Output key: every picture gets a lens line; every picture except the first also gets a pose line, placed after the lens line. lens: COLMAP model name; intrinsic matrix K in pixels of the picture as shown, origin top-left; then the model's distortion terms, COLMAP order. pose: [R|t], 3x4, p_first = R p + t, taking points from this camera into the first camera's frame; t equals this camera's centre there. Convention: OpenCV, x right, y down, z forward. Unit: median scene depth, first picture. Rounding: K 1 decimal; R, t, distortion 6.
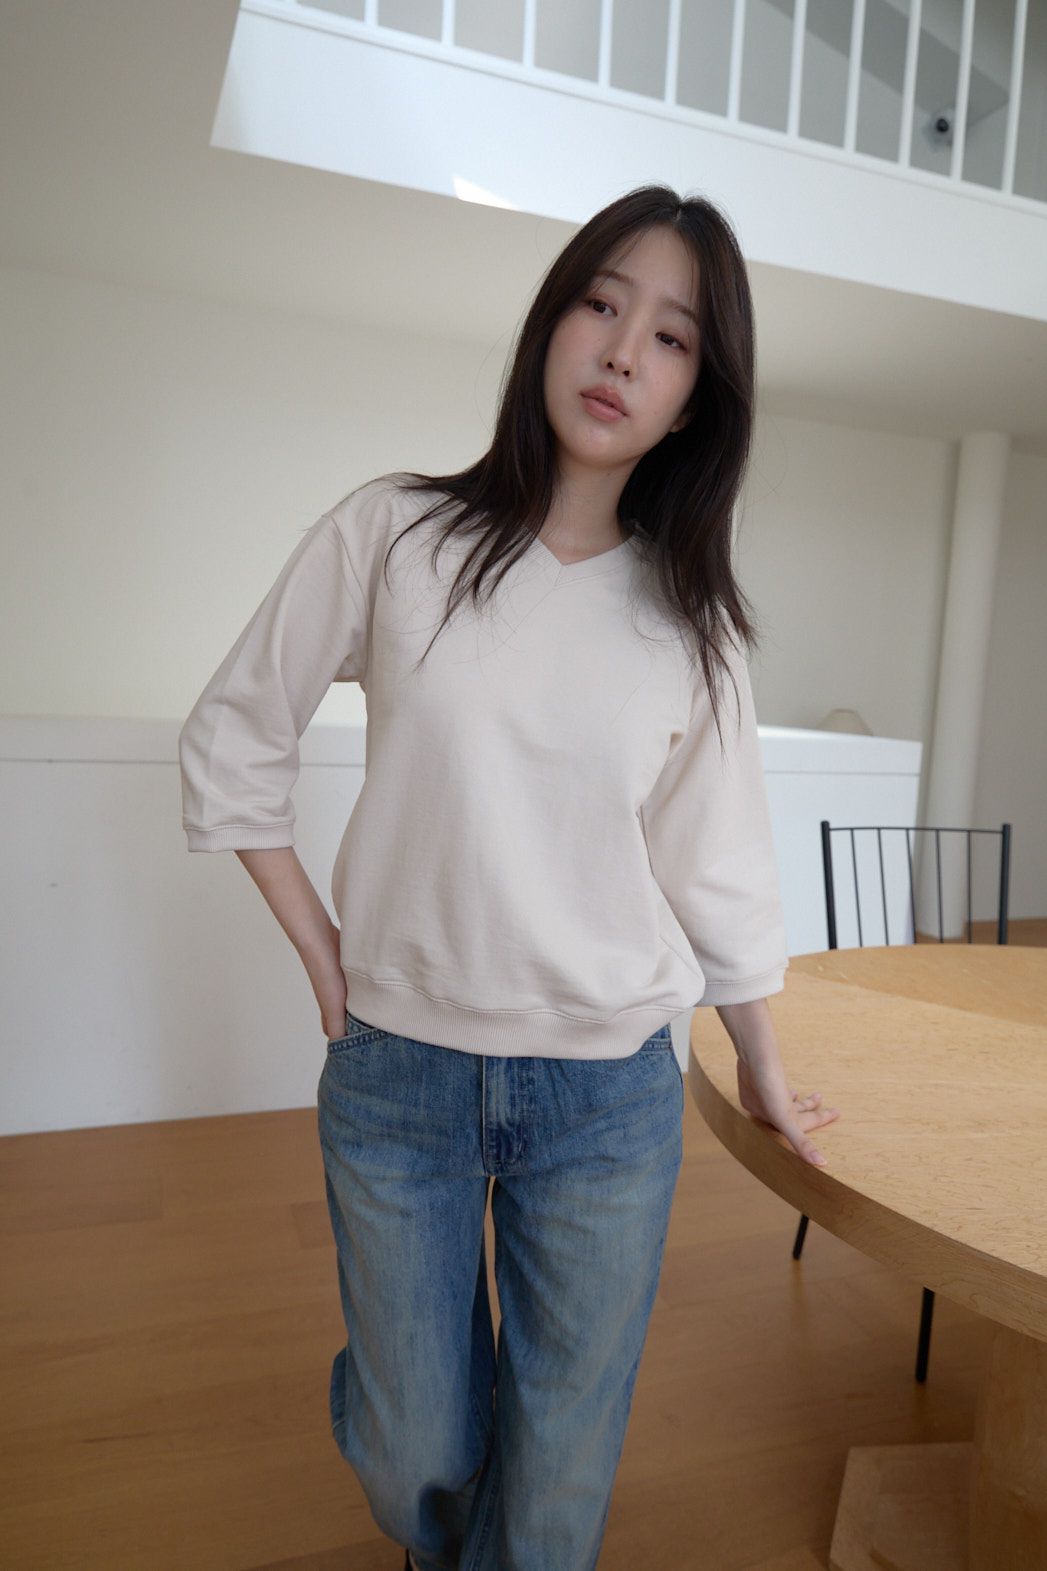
lens RADIAL K [[1038.9, 0, 519.6], [0, 1038.9, 777.1], [0, 0, 1]] dist [0.006576, -0.004907]
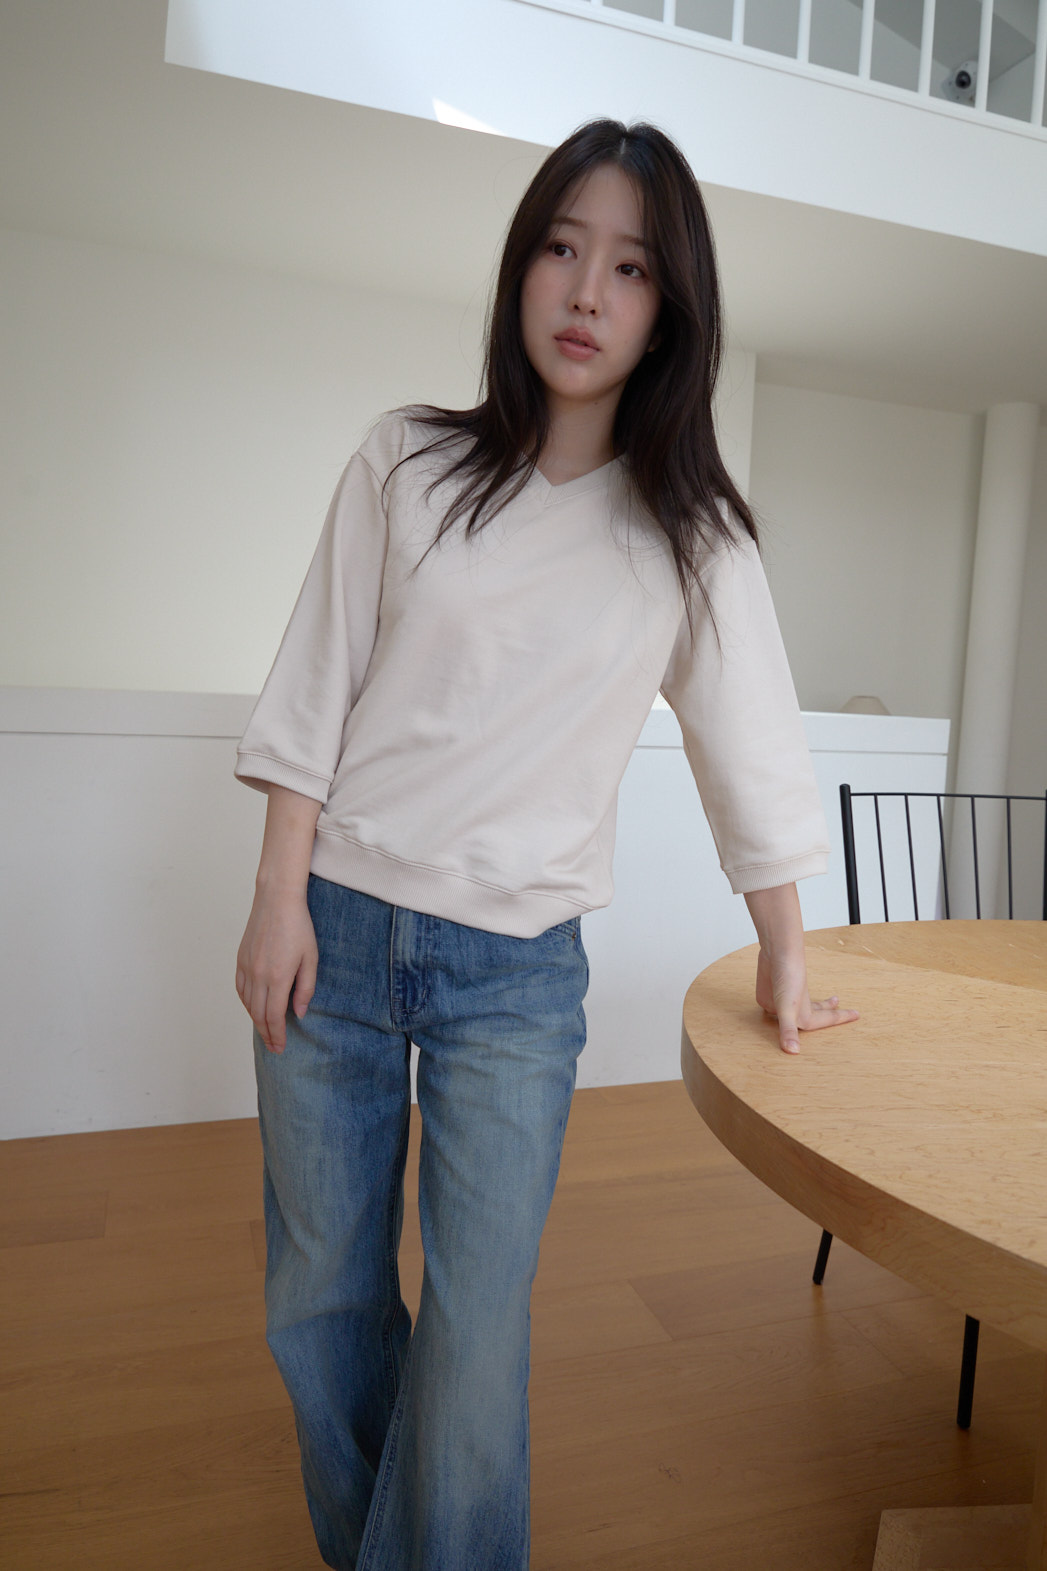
lens RADIAL K [[1038.9, 0, 522.1], [0, 1038.9, 785.1], [0, 0, 1]] dist [0.006576, -0.004907]
pose [[0.999839, -0.007071, -0.016489, 0.032523], [0.006886, 0.999913, -0.011255, 0.048501], [0.016568, 0.011139, 0.999801, 0.107520]]
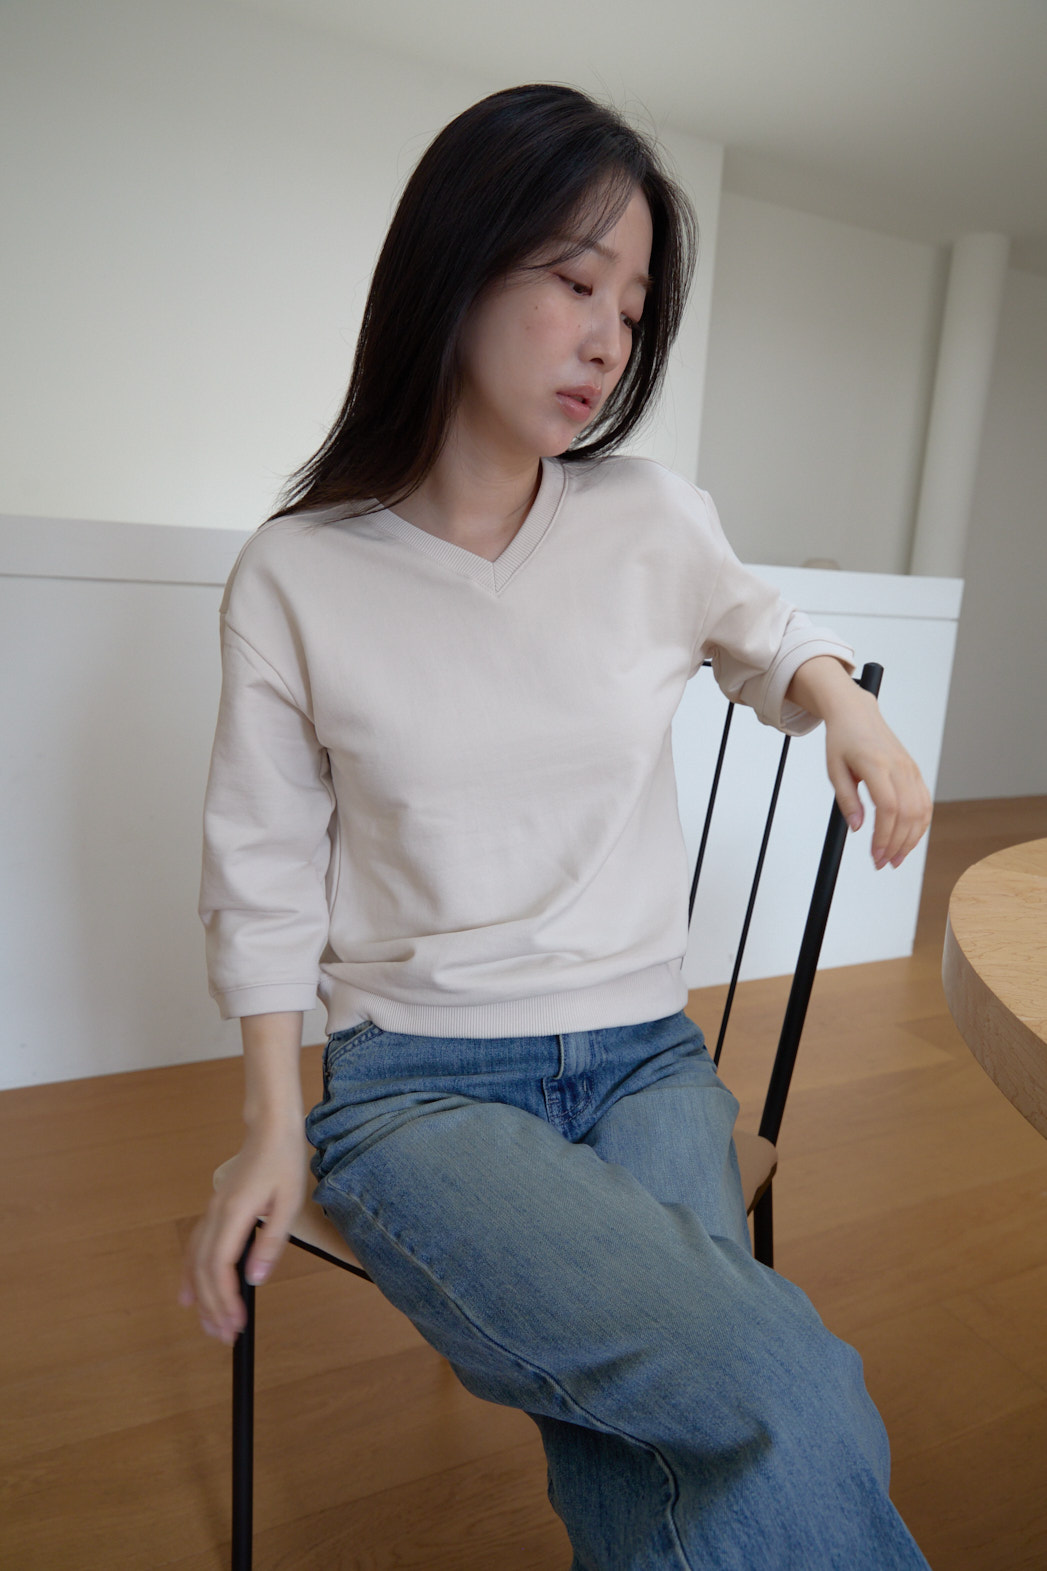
lens RADIAL K [[1038.9, 0, 510.8], [0, 1038.9, 763.1], [0, 0, 1]] dist [0.006576, -0.004907]
pose [[0.994754, -0.014692, 0.101240, -0.069124], [0.006023, 0.996328, 0.085407, 0.056175], [-0.102123, -0.084349, 0.991189, 0.340266]]
